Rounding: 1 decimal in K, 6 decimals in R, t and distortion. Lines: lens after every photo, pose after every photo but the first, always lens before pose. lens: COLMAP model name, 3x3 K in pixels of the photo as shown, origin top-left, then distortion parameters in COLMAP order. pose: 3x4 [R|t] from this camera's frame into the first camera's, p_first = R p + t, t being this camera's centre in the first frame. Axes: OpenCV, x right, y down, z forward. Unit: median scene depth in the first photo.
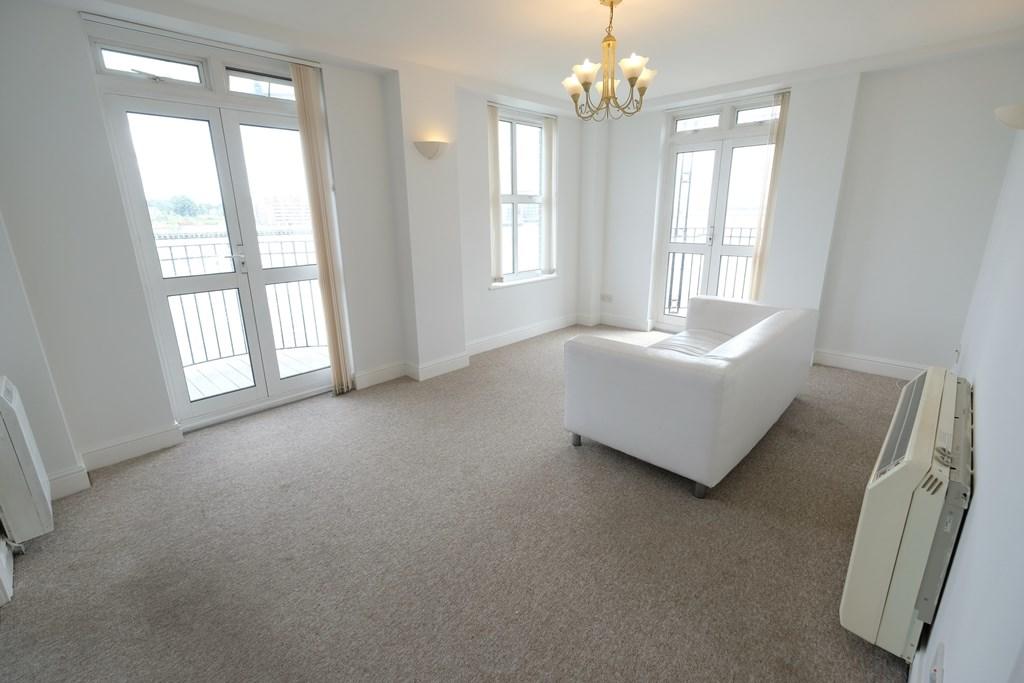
lens RADIAL K [[446.6, 0, 512.1], [0, 446.6, 335.4], [0, 0, 1]] dist [-0.004088, -0.000127]
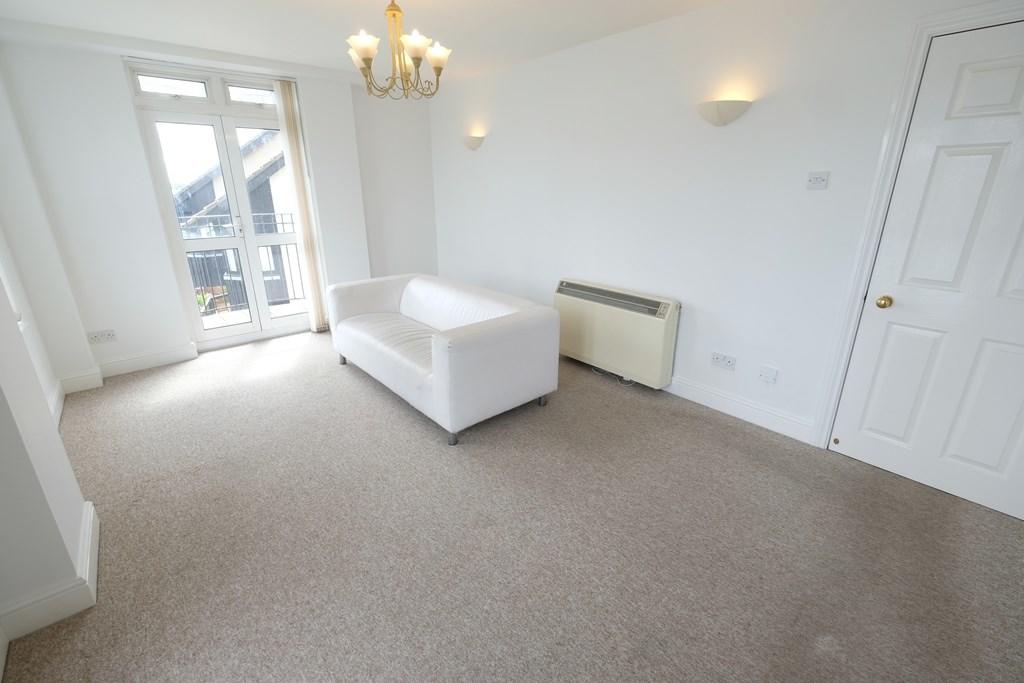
lens RADIAL K [[442.6, 0, 513.9], [0, 442.6, 335.7], [0, 0, 1]] dist [0.002428, 0.000328]
pose [[0.080933, -0.302106, 0.949832, -0.625873], [0.267594, 0.924558, 0.271266, -0.180562], [-0.960127, 0.232215, 0.155669, 0.606620]]
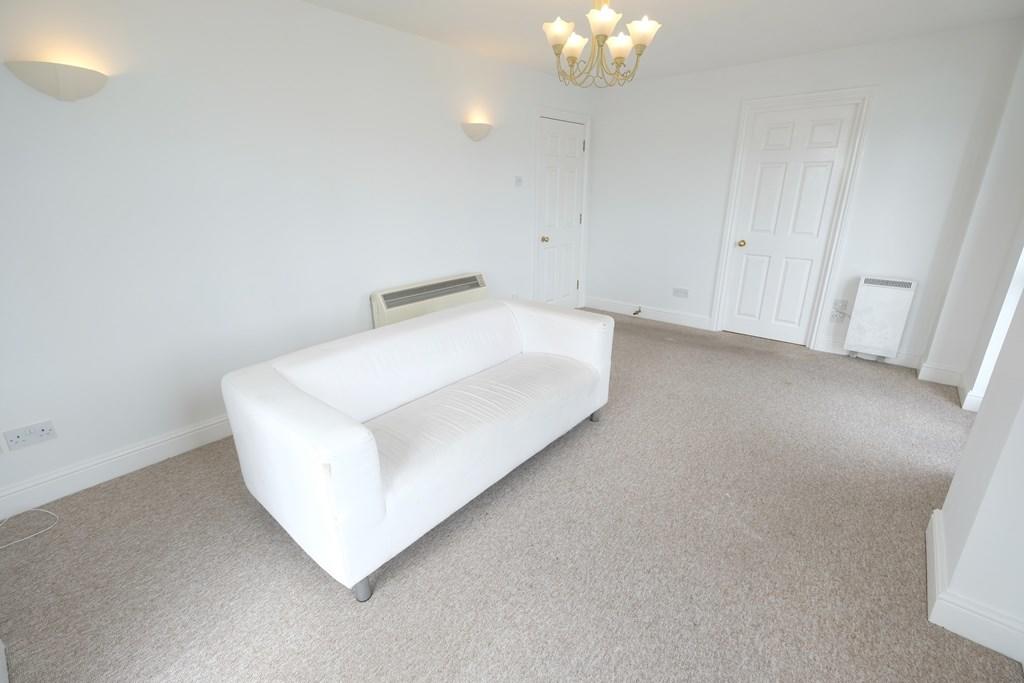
lens RADIAL K [[448.0, 0, 511.0], [0, 448.0, 332.3], [0, 0, 1]] dist [0.015104, -0.000035]
pose [[-0.997233, 0.038894, -0.063355, 0.364309], [-0.003063, 0.830000, 0.557755, -0.469899], [0.074278, 0.556406, -0.827584, 1.582884]]
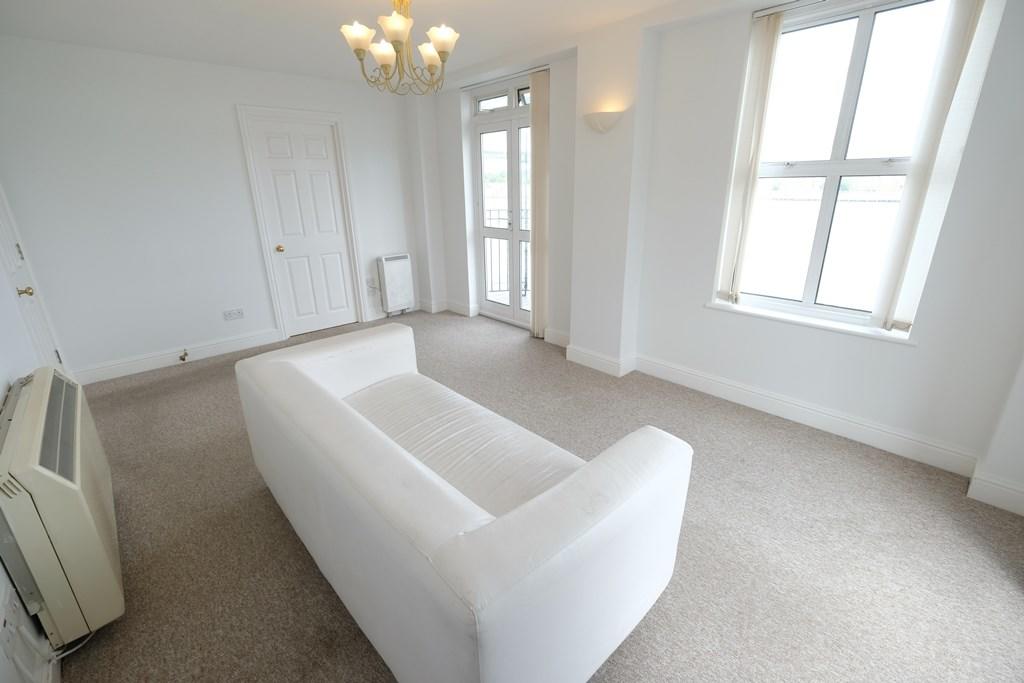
lens RADIAL K [[446.6, 0, 512.1], [0, 446.6, 335.4], [0, 0, 1]] dist [-0.004088, -0.000127]
pose [[-0.050410, 0.333582, -0.941372, 0.935082], [-0.251952, 0.907837, 0.335191, -0.323749], [0.966426, 0.254078, 0.038282, 1.032125]]
